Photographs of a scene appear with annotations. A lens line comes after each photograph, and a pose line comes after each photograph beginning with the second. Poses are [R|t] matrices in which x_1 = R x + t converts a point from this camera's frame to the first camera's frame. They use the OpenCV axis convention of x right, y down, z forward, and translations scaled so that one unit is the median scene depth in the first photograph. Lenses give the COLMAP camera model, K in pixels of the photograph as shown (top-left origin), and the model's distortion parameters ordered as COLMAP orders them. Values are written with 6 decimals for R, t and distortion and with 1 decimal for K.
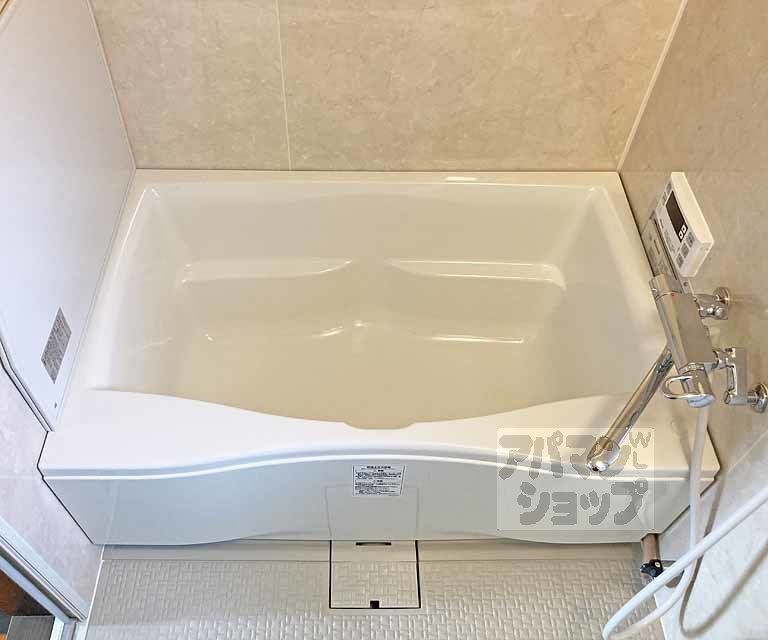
lens RADIAL K [[714.4, 0, 384.0], [0, 714.4, 320.0], [0, 0, 1]] dist [0.010704, -0.003668]
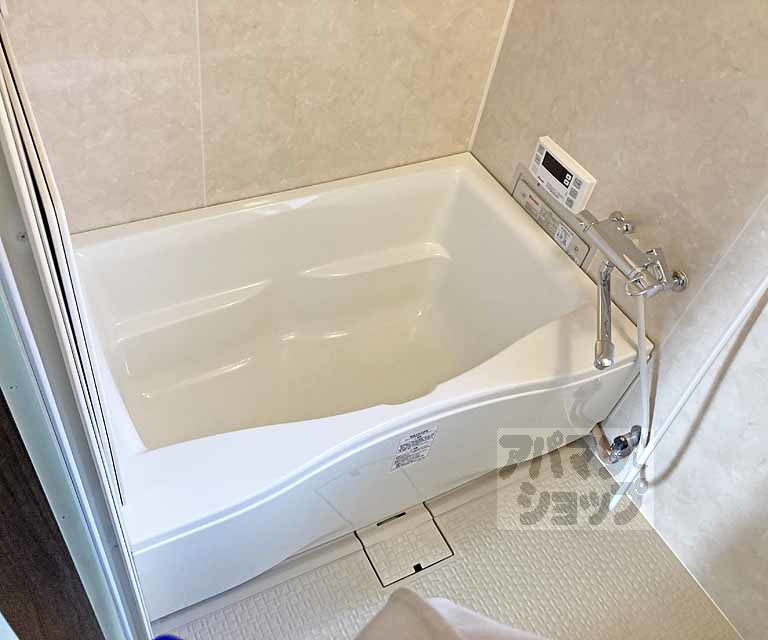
lens RADIAL K [[690.1, 0, 382.6], [0, 690.1, 306.9], [0, 0, 1]] dist [0.007568, -0.000426]
pose [[0.892508, -0.264186, 0.365562, -0.341599], [0.282219, 0.959340, 0.004271, -0.003906], [-0.351827, 0.099357, 0.930777, -0.001140]]
